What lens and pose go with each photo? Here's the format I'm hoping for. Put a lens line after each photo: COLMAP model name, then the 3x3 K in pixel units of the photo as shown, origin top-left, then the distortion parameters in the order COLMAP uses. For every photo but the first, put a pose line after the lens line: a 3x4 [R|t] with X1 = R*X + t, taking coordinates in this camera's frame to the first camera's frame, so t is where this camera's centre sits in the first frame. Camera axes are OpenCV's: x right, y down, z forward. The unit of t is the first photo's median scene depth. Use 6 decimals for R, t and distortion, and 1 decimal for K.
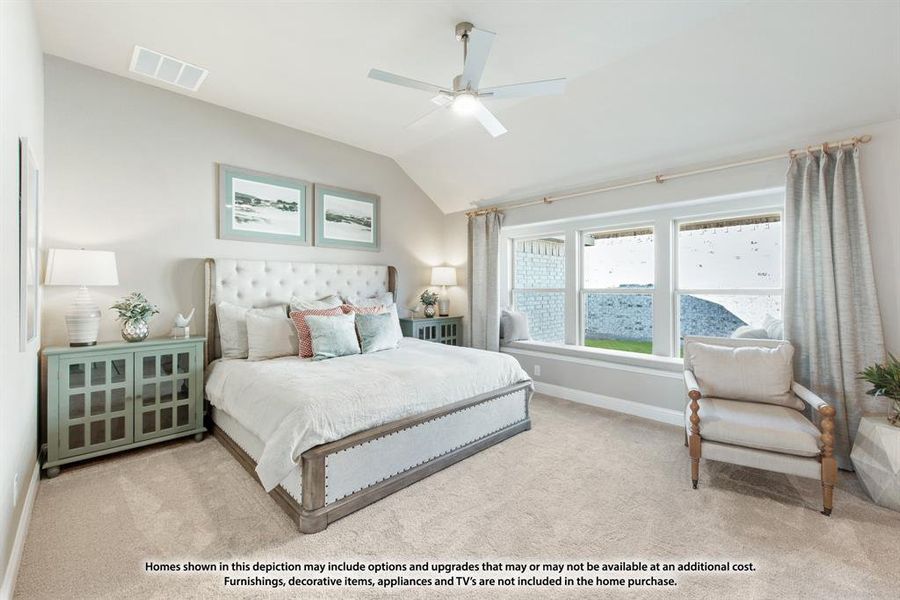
lens RADIAL K [[366.6, 0, 450.4], [0, 366.6, 291.6], [0, 0, 1]] dist [0.008972, -0.001480]
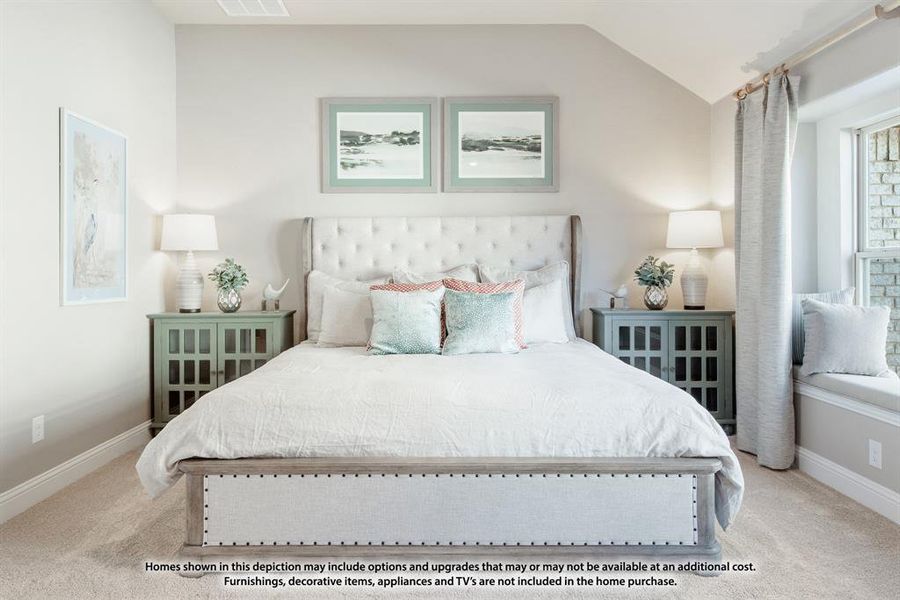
lens RADIAL K [[571.5, 0, 449.2], [0, 571.5, 276.4], [0, 0, 1]] dist [0.022180, -0.003710]
pose [[0.712049, 0.004821, -0.702113, 0.403823], [-0.005589, 0.999984, 0.001198, 0.032248], [0.702108, 0.003071, 0.712064, 0.284089]]
